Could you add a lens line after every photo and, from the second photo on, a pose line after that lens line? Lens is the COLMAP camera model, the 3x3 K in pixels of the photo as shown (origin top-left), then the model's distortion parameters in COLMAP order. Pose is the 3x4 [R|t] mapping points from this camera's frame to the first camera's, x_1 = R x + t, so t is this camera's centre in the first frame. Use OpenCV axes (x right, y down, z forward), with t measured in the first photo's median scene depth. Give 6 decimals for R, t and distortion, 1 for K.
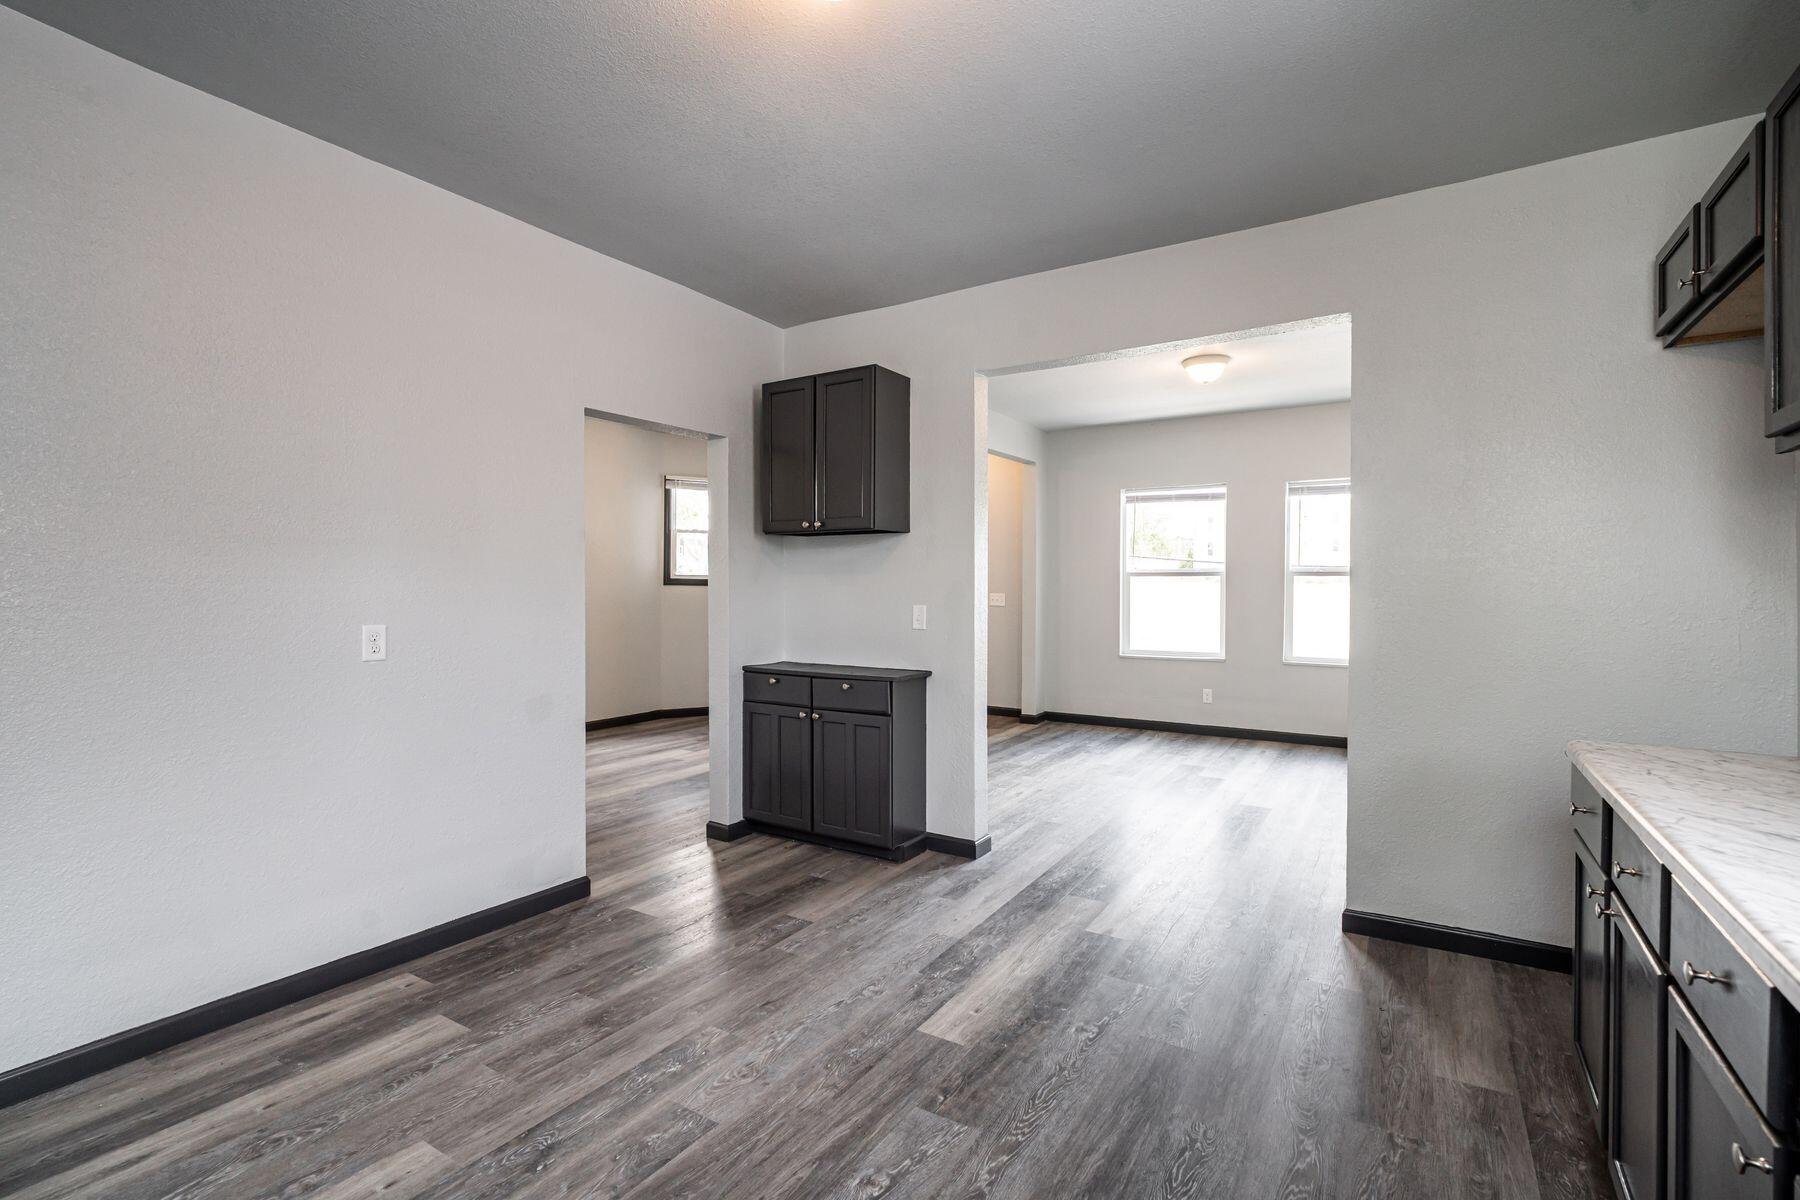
lens RADIAL K [[806.2, 0, 902.0], [0, 806.2, 591.4], [0, 0, 1]] dist [-0.001148, 0.000620]
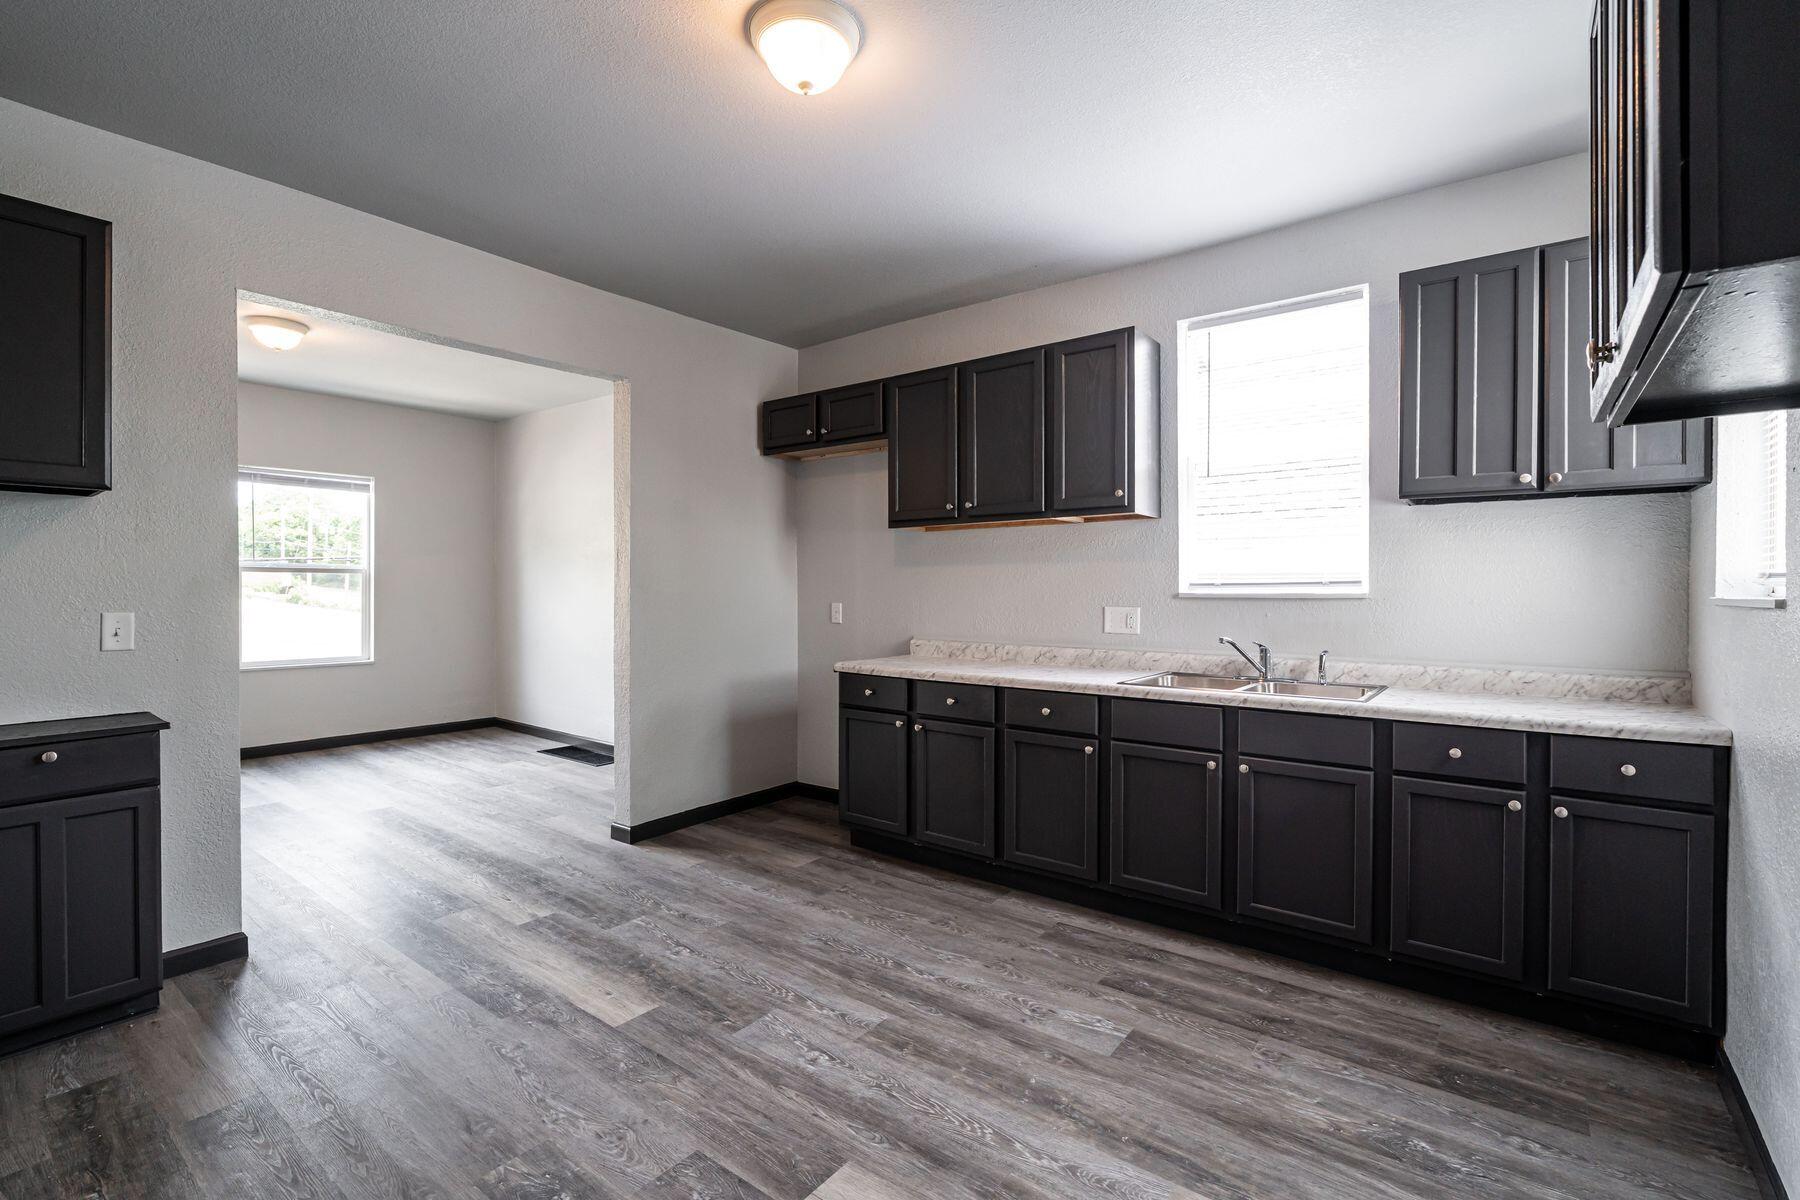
lens RADIAL K [[819.5, 0, 895.7], [0, 819.5, 593.1], [0, 0, 1]] dist [-0.008316, 0.001309]
pose [[0.097082, -0.009367, 0.995232, -1.014992], [0.003632, 0.999952, 0.009057, -0.002818], [-0.995270, 0.002736, 0.097112, 0.590373]]
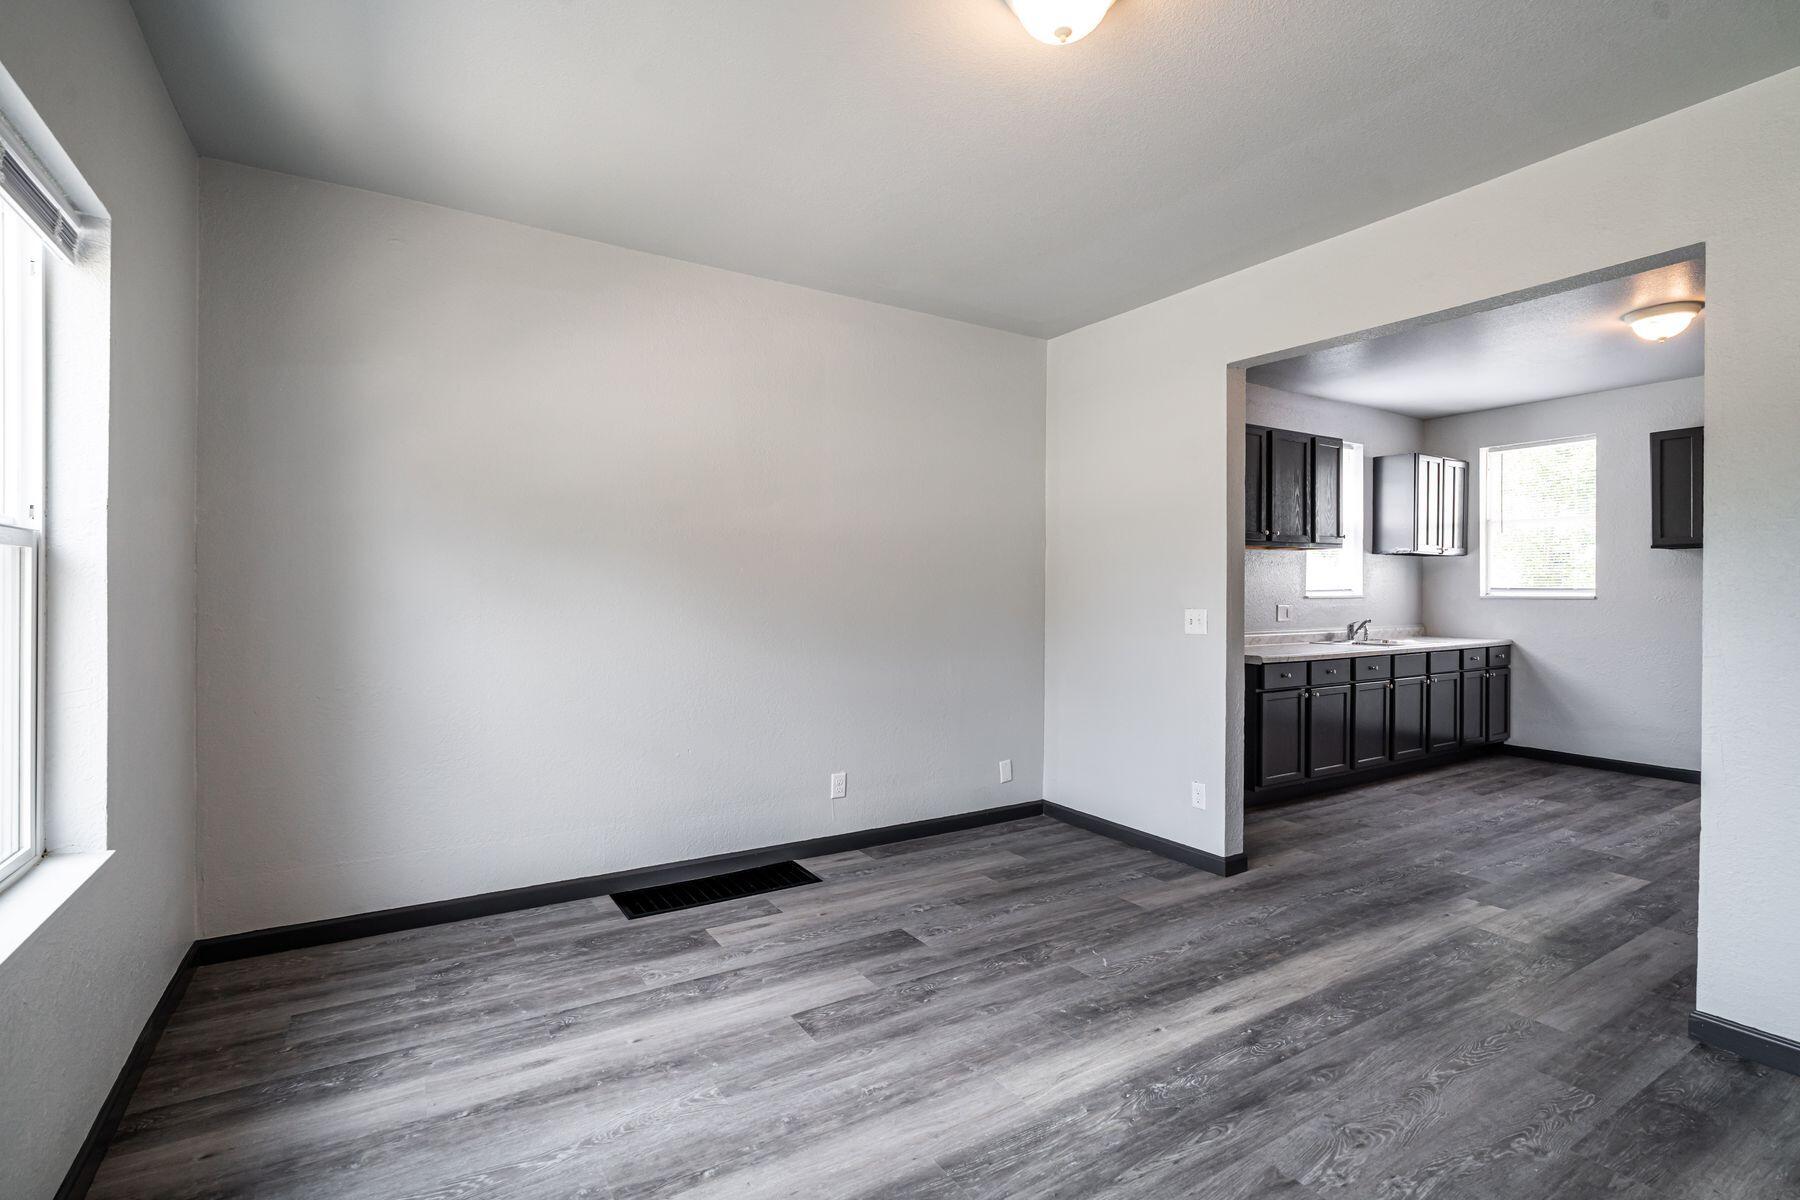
lens RADIAL K [[818.4, 0, 889.7], [0, 818.4, 588.8], [0, 0, 1]] dist [-0.004773, 0.000458]
pose [[-0.896000, -0.006420, 0.444009, 0.671065], [-0.004082, 0.999972, 0.006222, -0.020476], [-0.444036, 0.003762, -0.896001, 3.230379]]
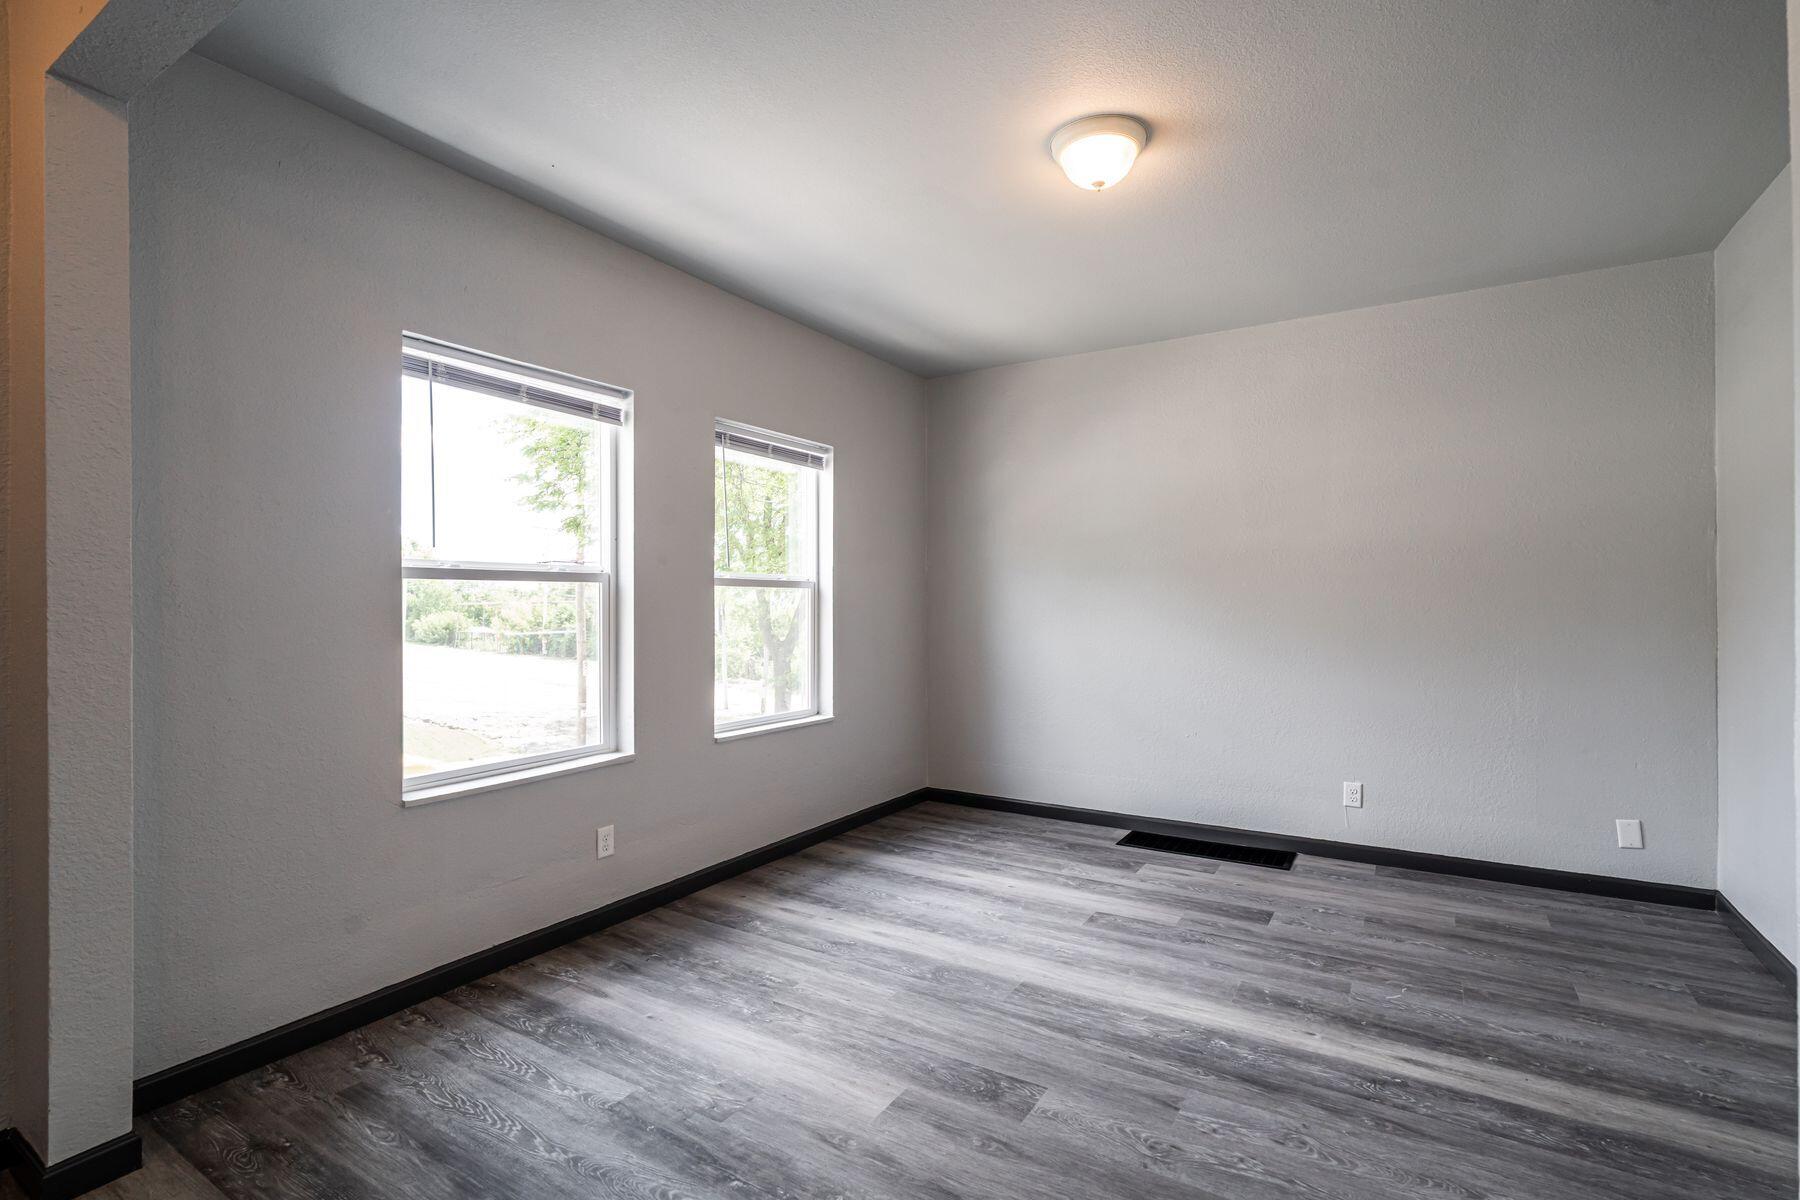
lens RADIAL K [[806.2, 0, 902.0], [0, 806.2, 591.4], [0, 0, 1]] dist [-0.001148, 0.000620]
pose [[-0.018205, 0.009815, 0.999786, -0.247269], [0.014449, 0.999850, -0.009553, -0.024344], [-0.999730, 0.014272, -0.018344, 2.670223]]
